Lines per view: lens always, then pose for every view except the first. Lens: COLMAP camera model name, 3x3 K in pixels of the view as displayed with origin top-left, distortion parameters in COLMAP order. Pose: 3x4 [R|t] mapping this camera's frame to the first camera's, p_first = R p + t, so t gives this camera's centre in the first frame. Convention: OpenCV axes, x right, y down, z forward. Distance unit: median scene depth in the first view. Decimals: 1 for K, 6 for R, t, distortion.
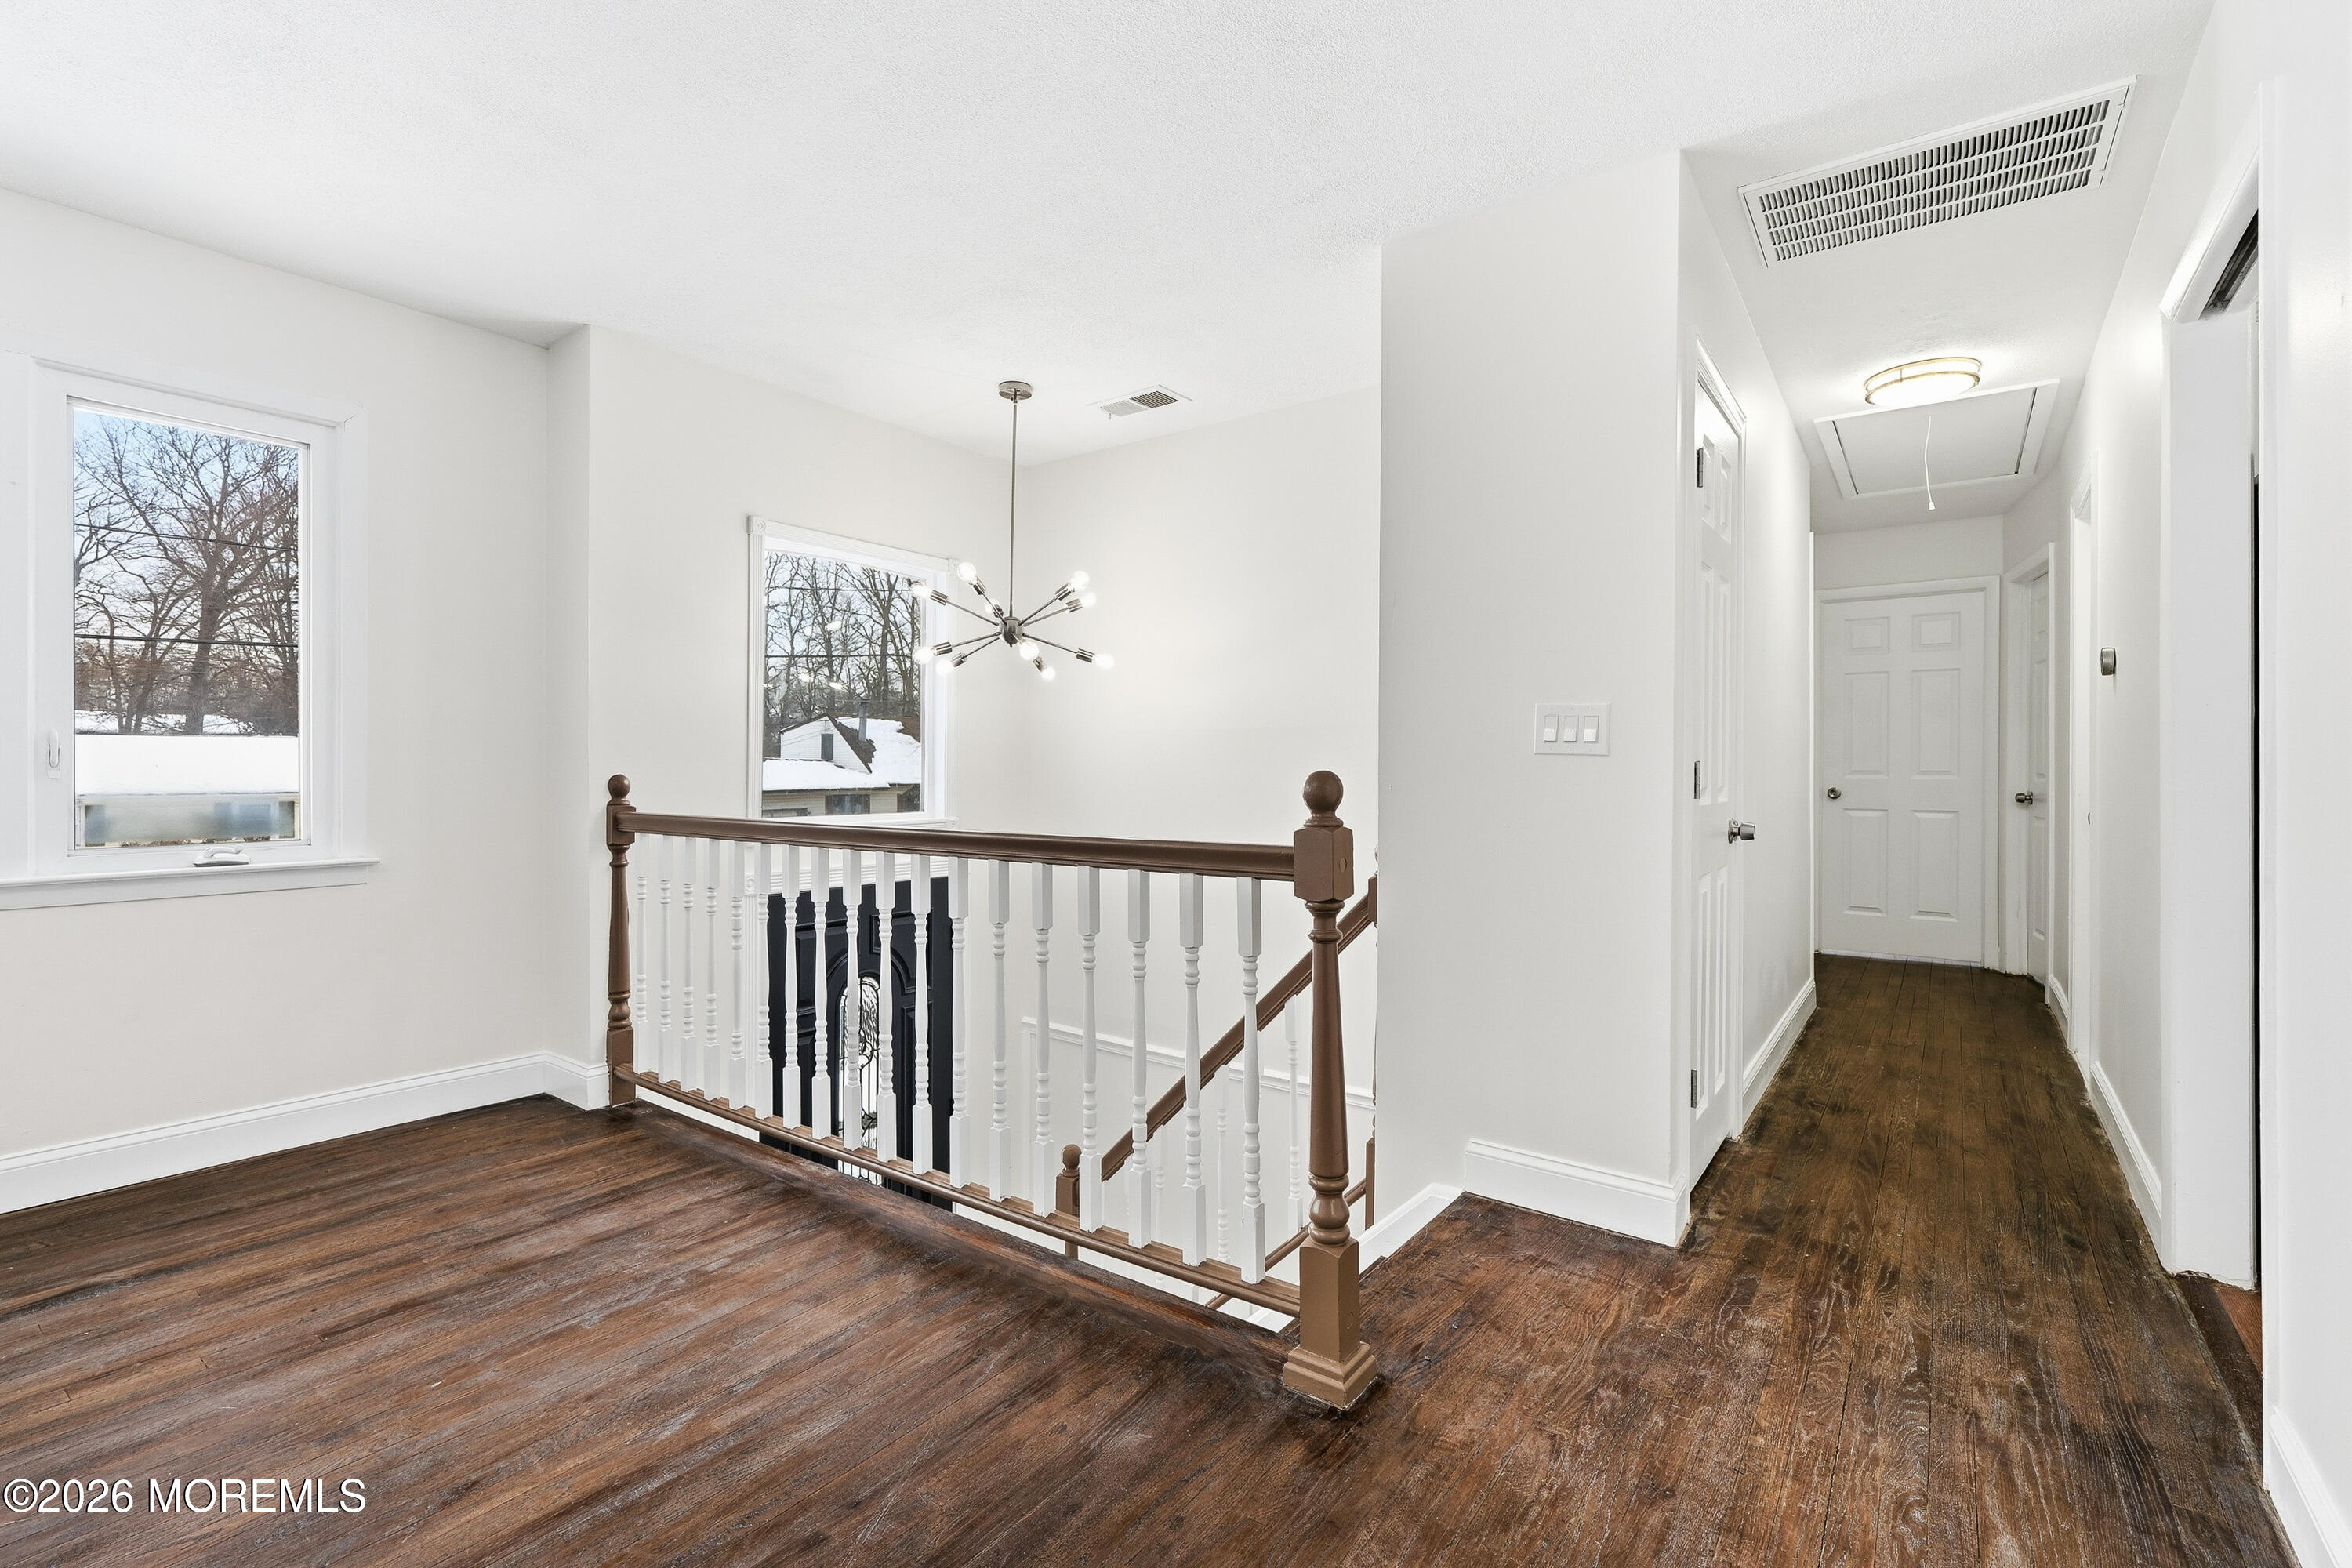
lens RADIAL K [[1056.6, 0, 1164.3], [0, 1056.6, 771.0], [0, 0, 1]] dist [-0.010415, 0.004083]
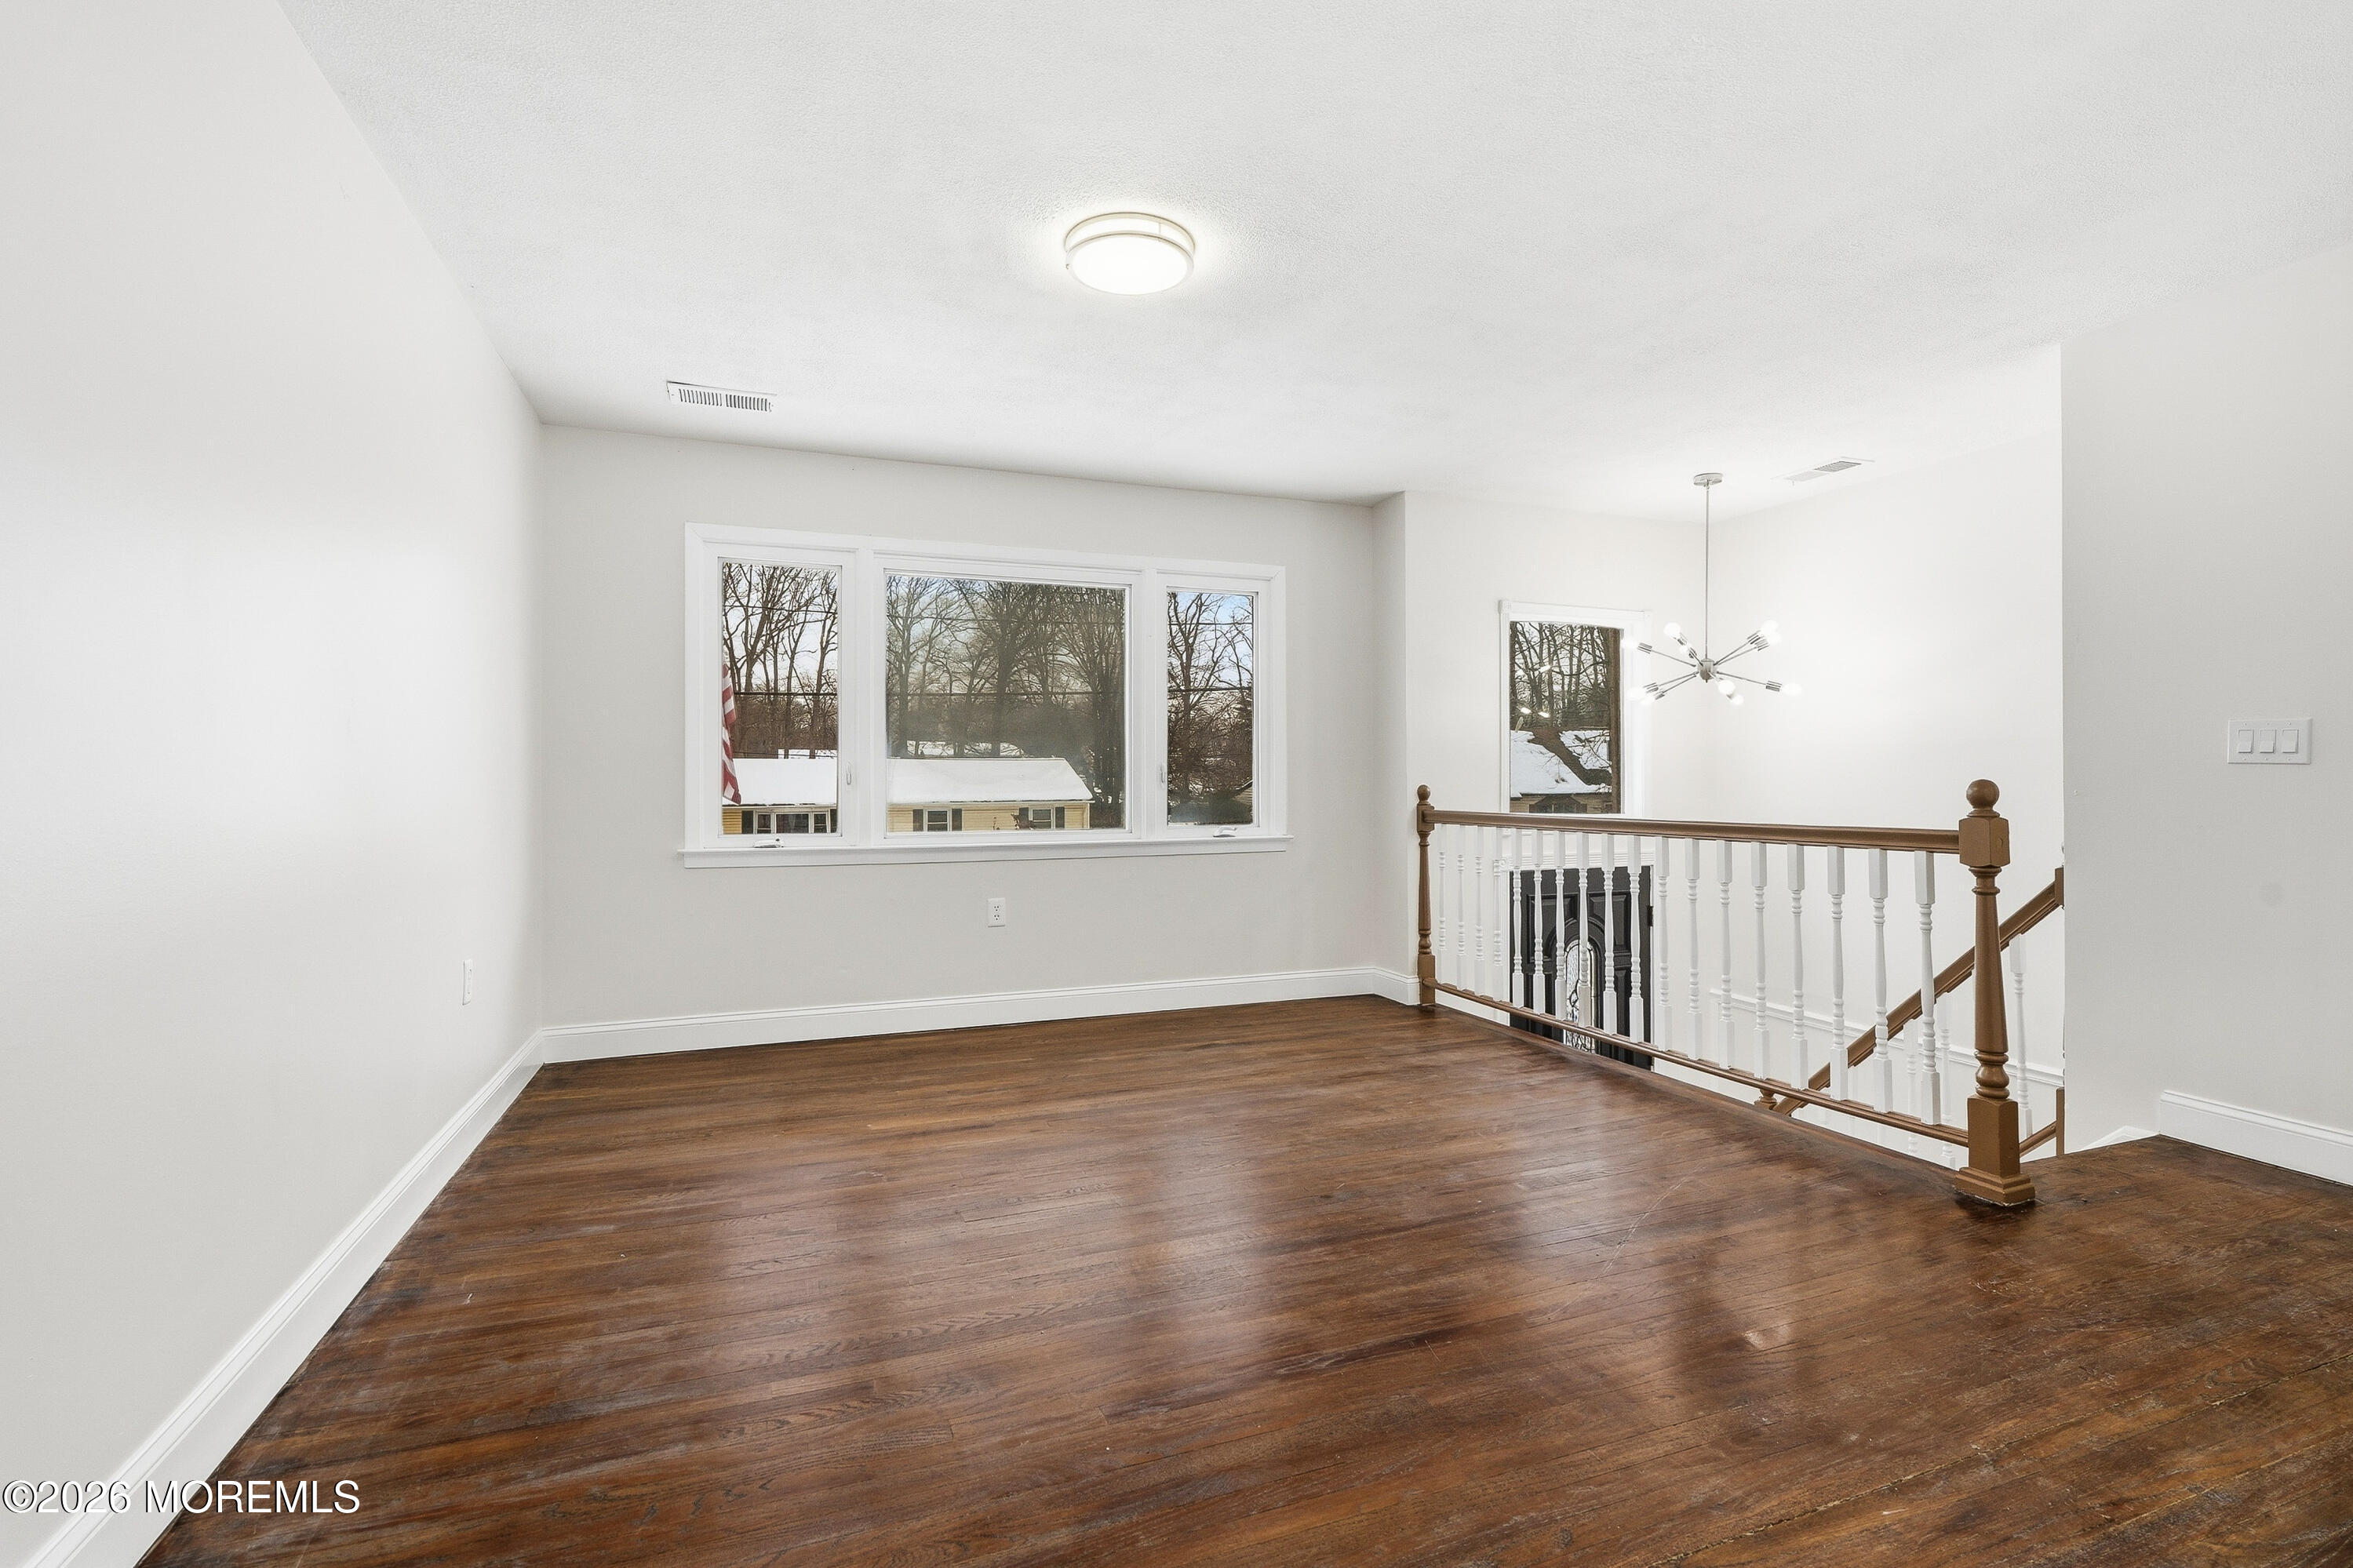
lens RADIAL K [[1056.9, 0, 1172.1], [0, 1056.9, 774.7], [0, 0, 1]] dist [-0.010415, 0.004083]
pose [[0.843595, -0.009859, -0.536890, -0.011602], [0.006706, 0.999947, -0.007826, -0.002369], [0.536939, 0.003001, 0.843616, -0.564269]]
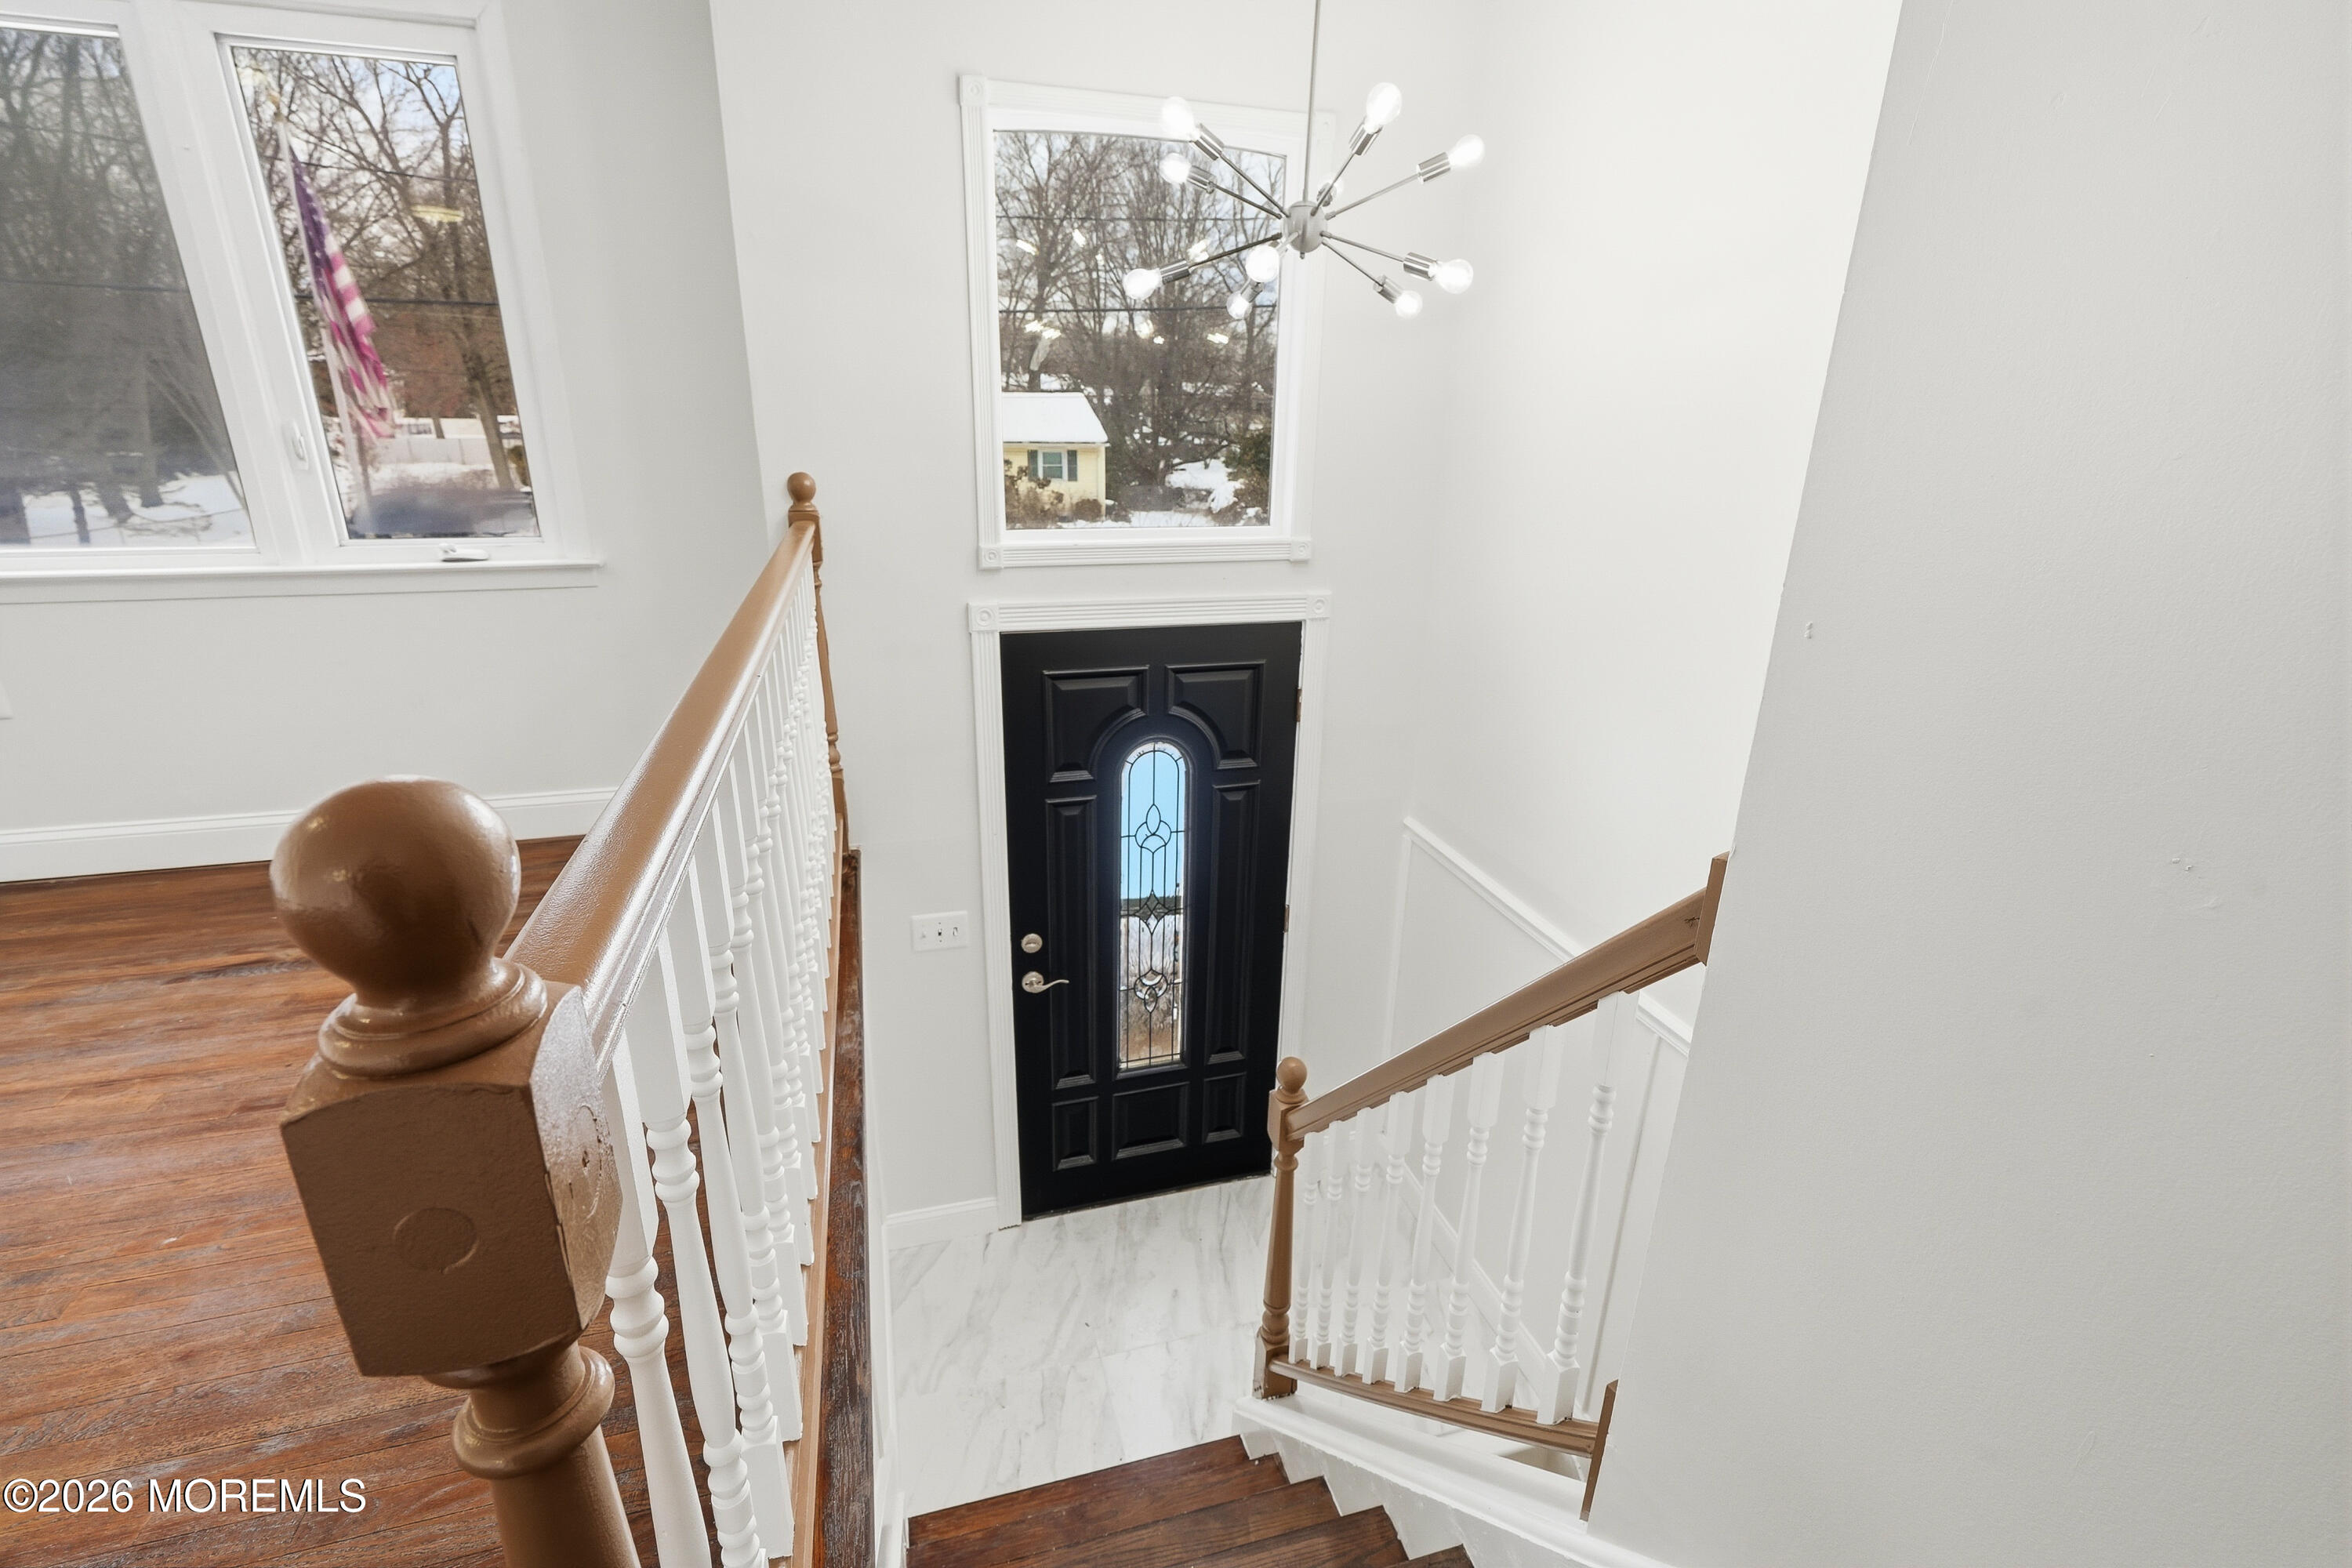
lens RADIAL K [[1056.6, 0, 1168.1], [0, 1056.6, 779.6], [0, 0, 1]] dist [-0.010415, 0.004083]
pose [[0.795895, 0.202319, -0.570629, 0.252570], [-0.010421, 0.946950, 0.321211, -0.043362], [0.605345, -0.249703, 0.755782, 0.612745]]
